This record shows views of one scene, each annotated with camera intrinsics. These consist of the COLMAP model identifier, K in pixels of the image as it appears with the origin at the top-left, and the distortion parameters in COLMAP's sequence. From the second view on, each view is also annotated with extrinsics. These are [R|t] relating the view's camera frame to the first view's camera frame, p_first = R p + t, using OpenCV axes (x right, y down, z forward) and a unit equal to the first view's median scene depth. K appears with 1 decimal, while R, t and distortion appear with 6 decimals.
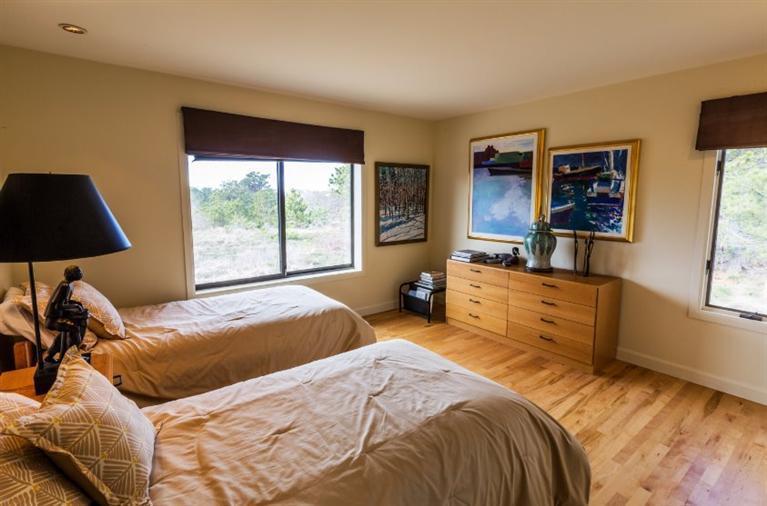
lens RADIAL K [[378.4, 0, 375.1], [0, 378.4, 239.1], [0, 0, 1]] dist [0.020697, 0.000517]
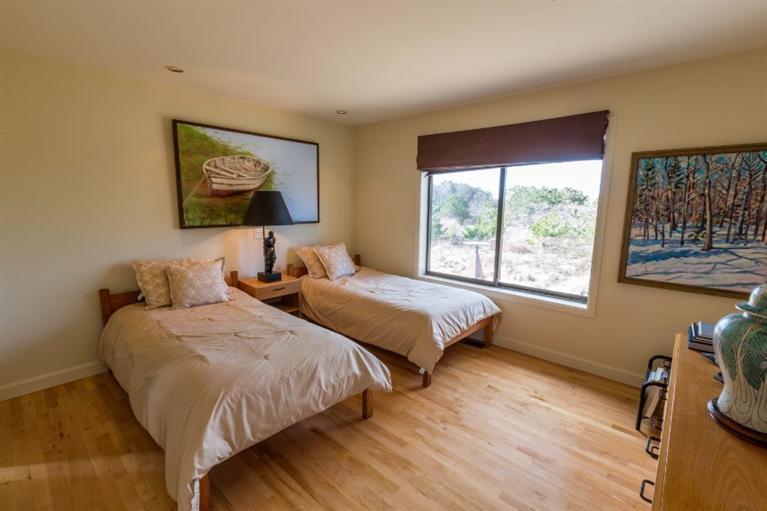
lens RADIAL K [[346.2, 0, 382.6], [0, 346.2, 256.2], [0, 0, 1]] dist [-0.001986, -0.000251]
pose [[0.182854, 0.154229, -0.970967, 0.510631], [-0.128392, 0.982907, 0.131946, -0.051941], [0.974720, 0.100537, 0.199530, 0.473698]]
